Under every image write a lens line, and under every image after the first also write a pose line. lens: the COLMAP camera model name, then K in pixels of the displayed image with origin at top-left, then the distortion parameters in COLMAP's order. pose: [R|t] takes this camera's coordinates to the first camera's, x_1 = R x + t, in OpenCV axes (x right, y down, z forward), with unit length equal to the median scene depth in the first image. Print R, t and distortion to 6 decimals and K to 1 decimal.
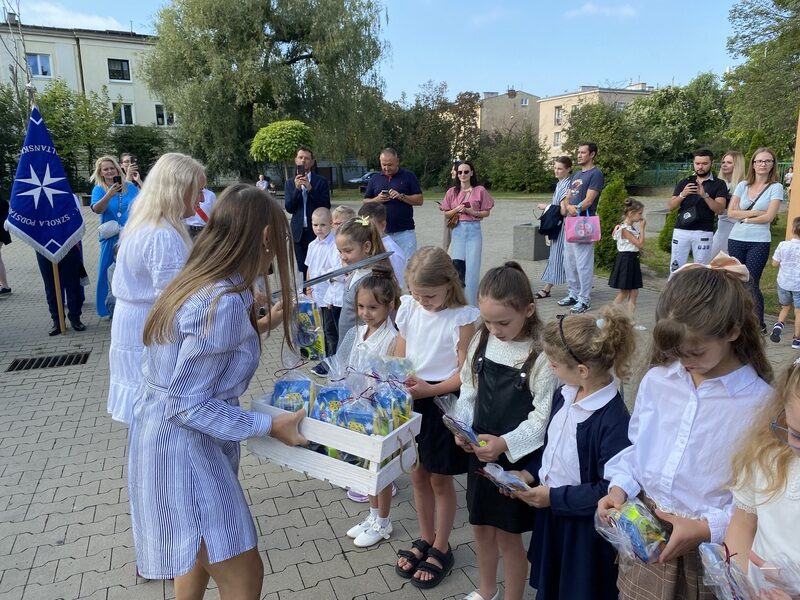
lens RADIAL K [[597.4, 0, 400.0], [0, 597.4, 300.0], [0, 0, 1]] dist [0.004855, -0.007943]
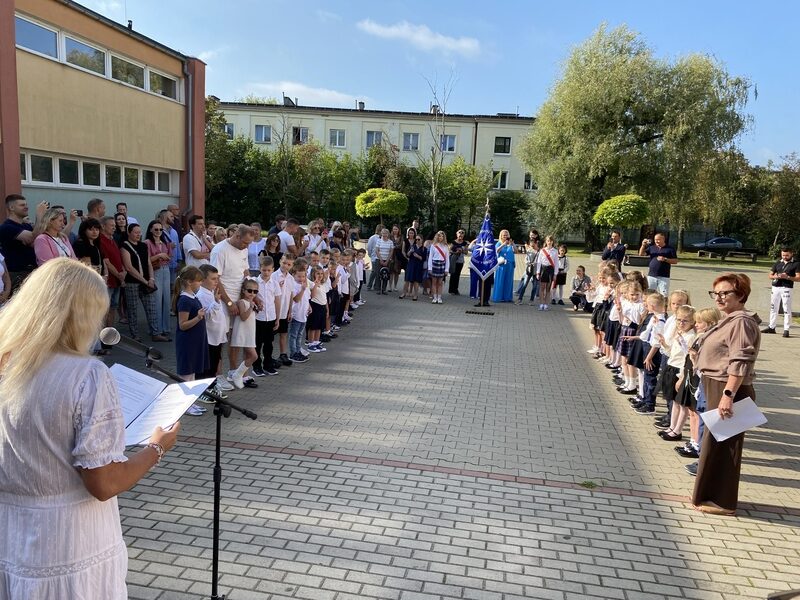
lens RADIAL K [[597.4, 0, 400.0], [0, 597.4, 300.0], [0, 0, 1]] dist [0.004855, -0.007943]
pose [[0.842568, 0.128572, -0.523018, 0.052386], [-0.173058, 0.984222, -0.036843, 0.021467], [0.510029, 0.121555, 0.851525, -0.152381]]
